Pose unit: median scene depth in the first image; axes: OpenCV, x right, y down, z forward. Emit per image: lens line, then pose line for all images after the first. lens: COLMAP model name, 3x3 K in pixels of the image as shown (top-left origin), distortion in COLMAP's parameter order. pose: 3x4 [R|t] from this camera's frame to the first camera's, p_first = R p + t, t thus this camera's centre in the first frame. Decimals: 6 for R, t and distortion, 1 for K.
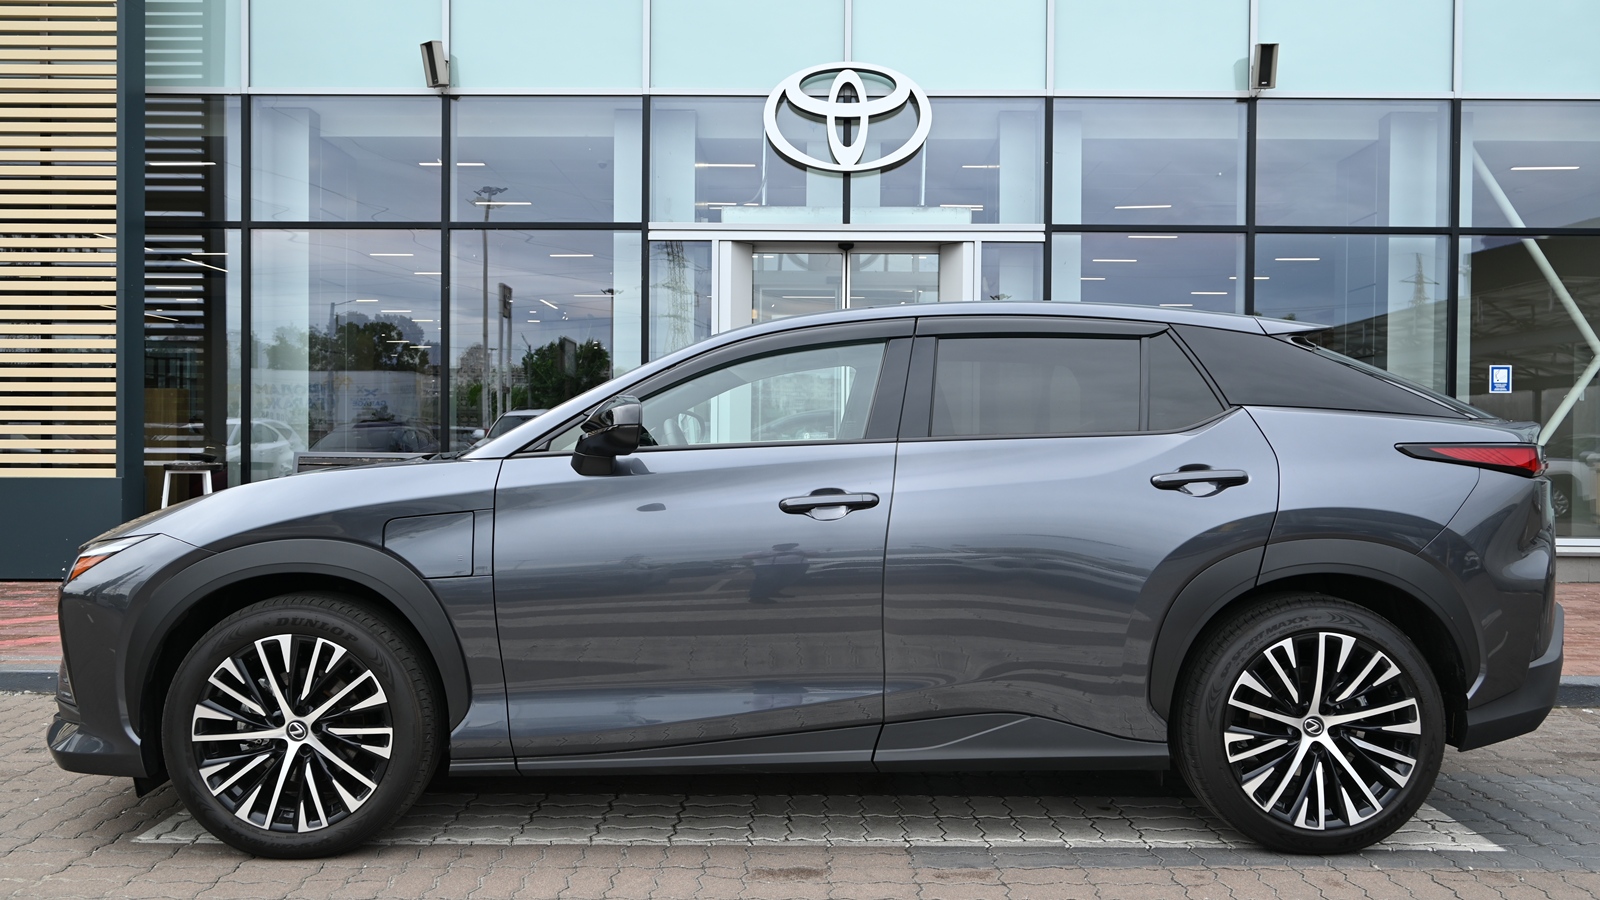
lens RADIAL K [[1215.6, 0, 794.3], [0, 1215.6, 451.5], [0, 0, 1]] dist [0.004781, 0.000006]
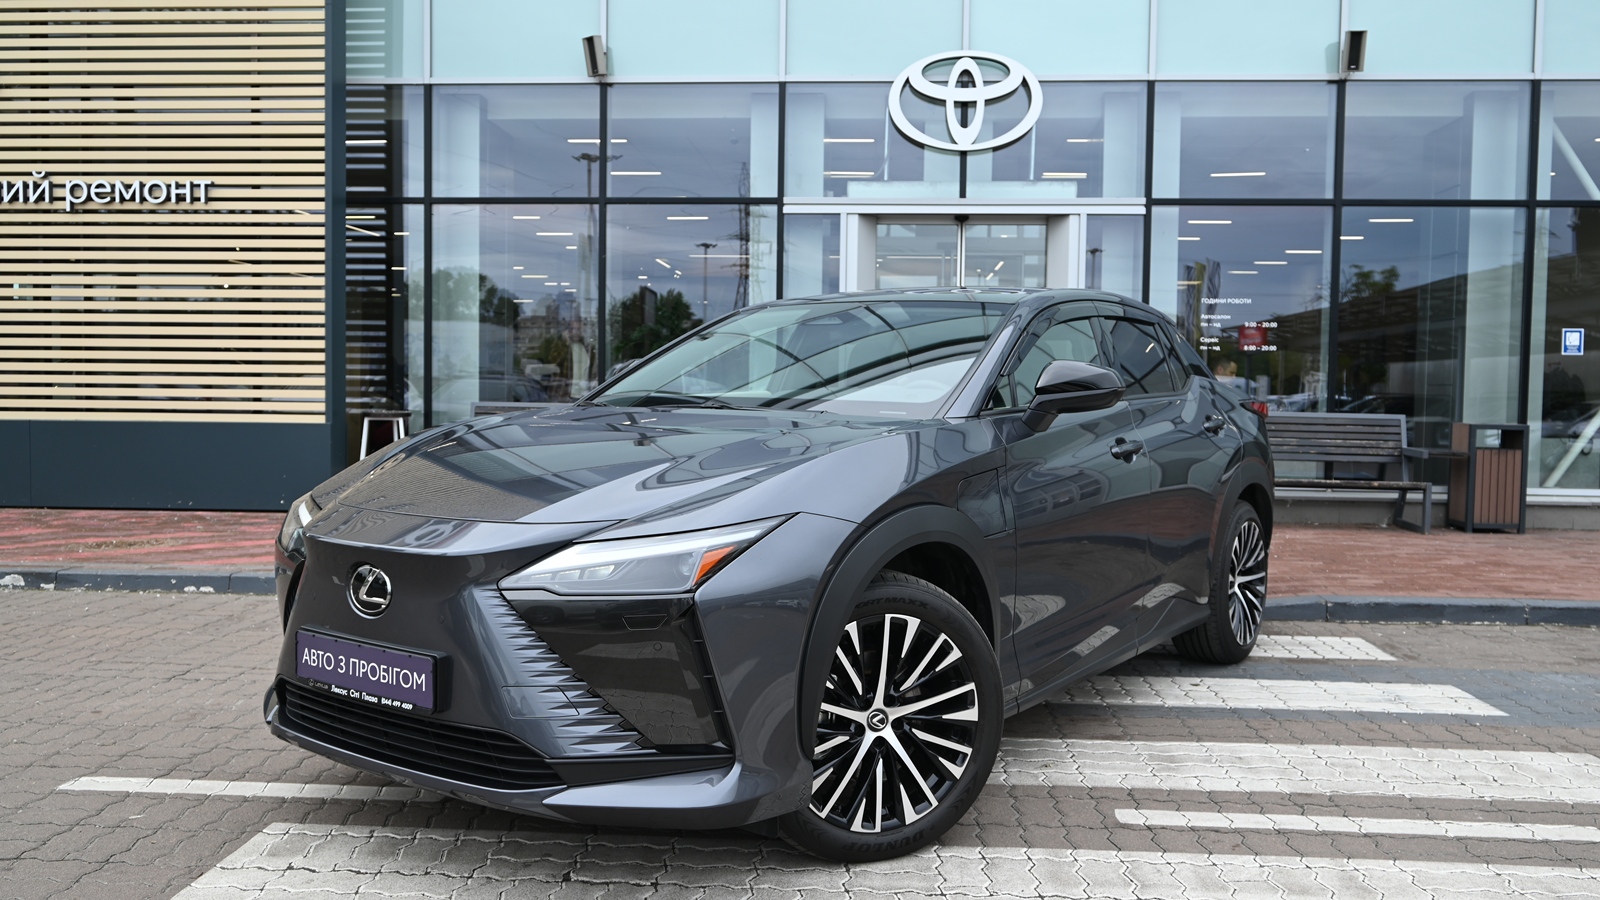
lens RADIAL K [[1265.7, 0, 792.7], [0, 1265.7, 442.4], [0, 0, 1]] dist [0.001620, 0.006311]
pose [[0.998324, 0.008808, -0.057191, -0.043445], [-0.007097, 0.999523, 0.030062, 0.000557], [0.057429, -0.029606, 0.997911, -0.160323]]
